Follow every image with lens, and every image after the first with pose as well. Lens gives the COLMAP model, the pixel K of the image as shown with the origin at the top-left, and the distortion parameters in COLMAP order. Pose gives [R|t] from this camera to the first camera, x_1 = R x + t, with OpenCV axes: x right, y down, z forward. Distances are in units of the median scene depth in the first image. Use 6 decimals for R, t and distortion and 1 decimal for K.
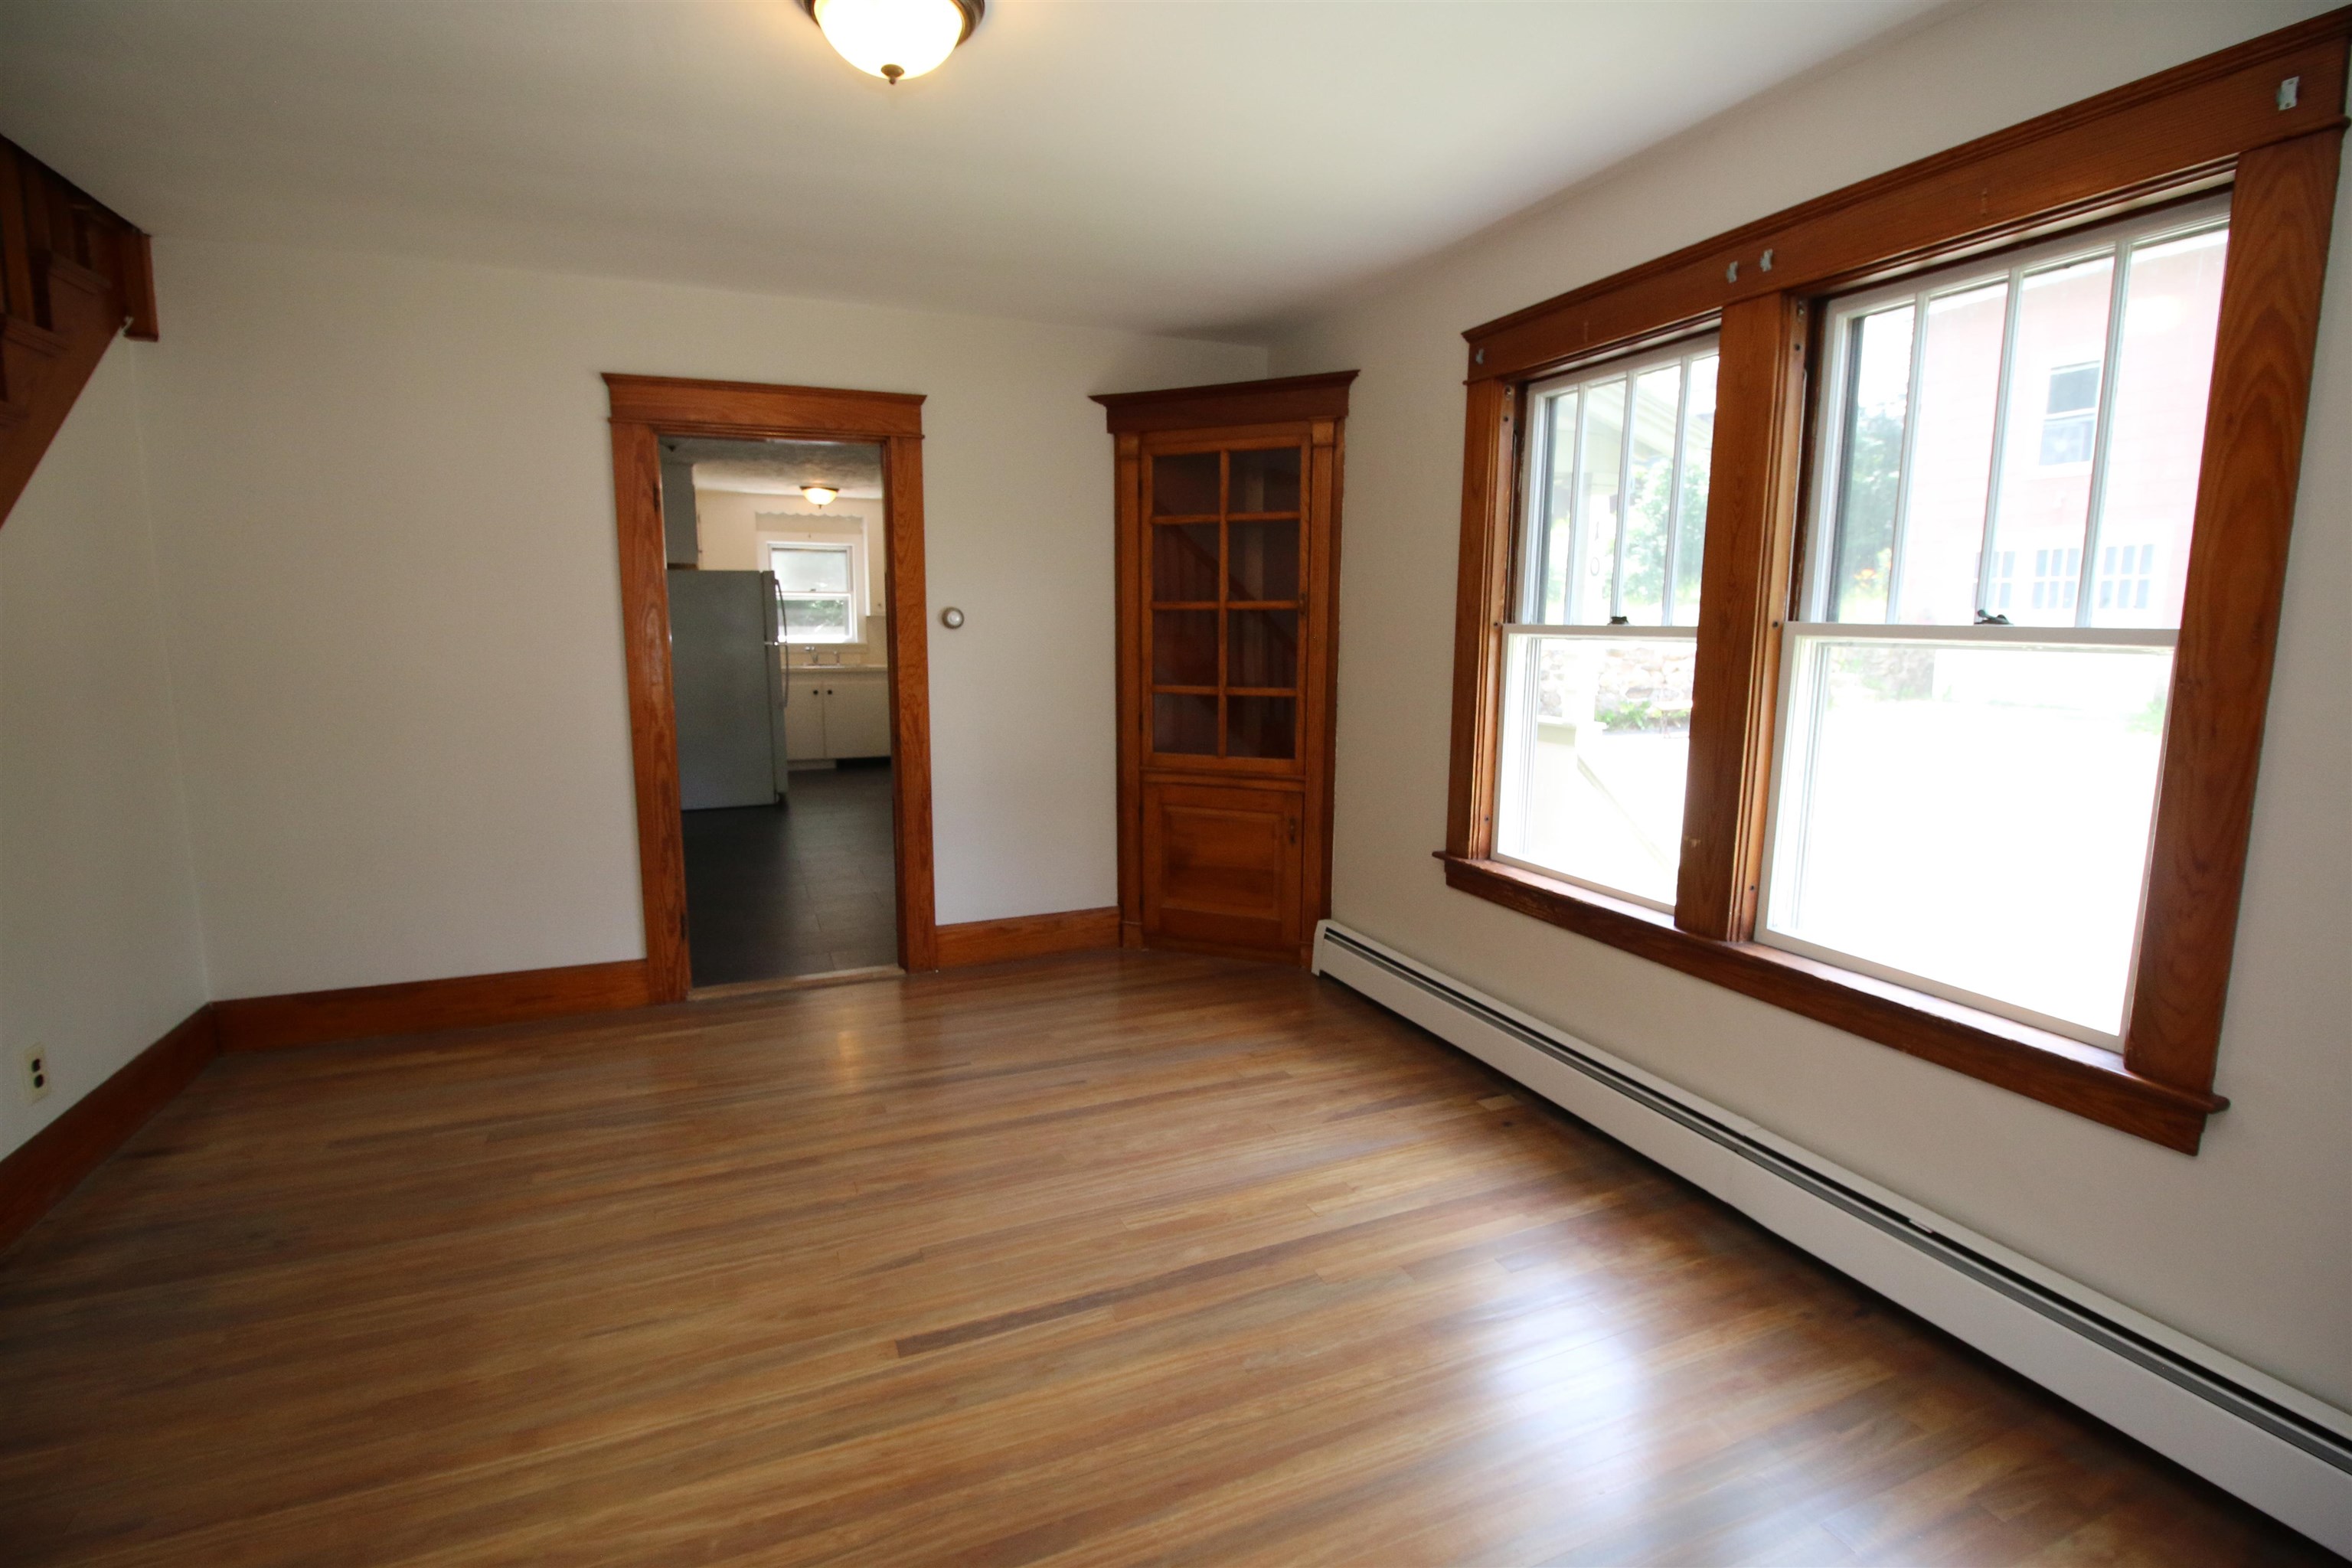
lens RADIAL K [[1079.6, 0, 1178.2], [0, 1079.6, 782.5], [0, 0, 1]] dist [-0.008756, -0.009239]
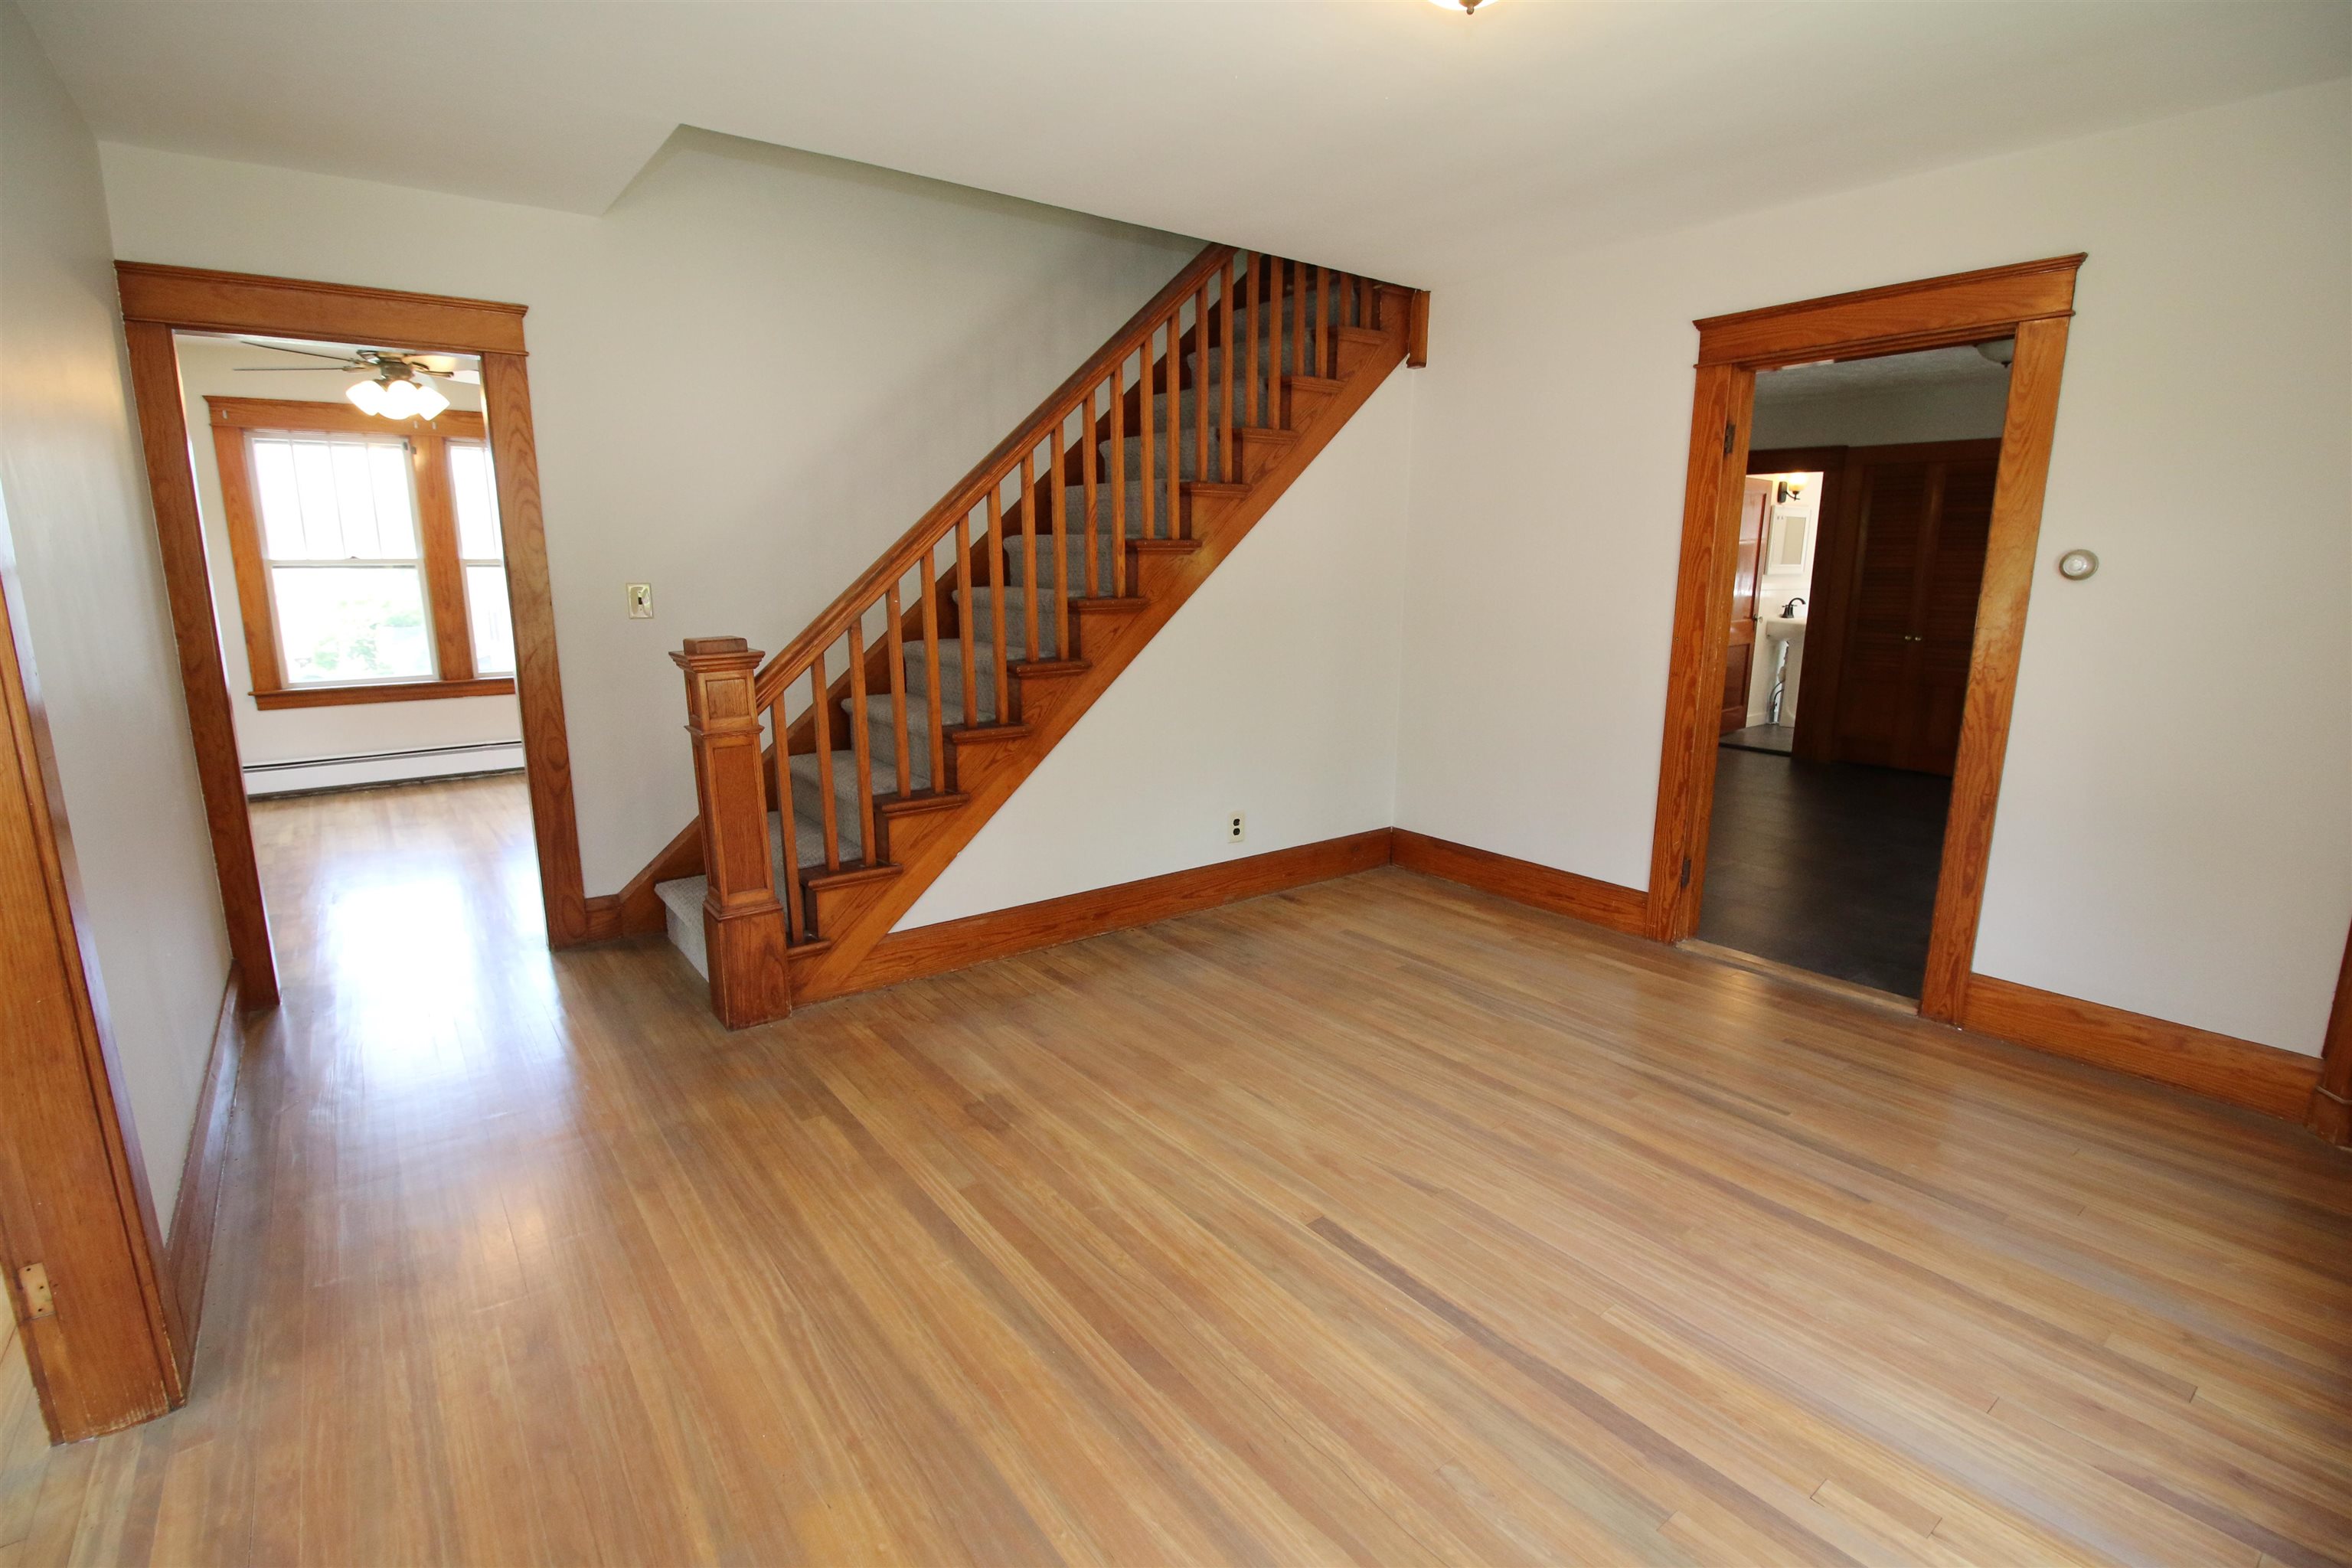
lens RADIAL K [[1079.6, 0, 1178.2], [0, 1079.6, 782.5], [0, 0, 1]] dist [-0.008756, -0.009239]
pose [[0.250960, 0.192899, -0.948583, 0.451574], [-0.145276, 0.976350, 0.160112, -0.052185], [0.957034, 0.097624, 0.273048, 0.338676]]
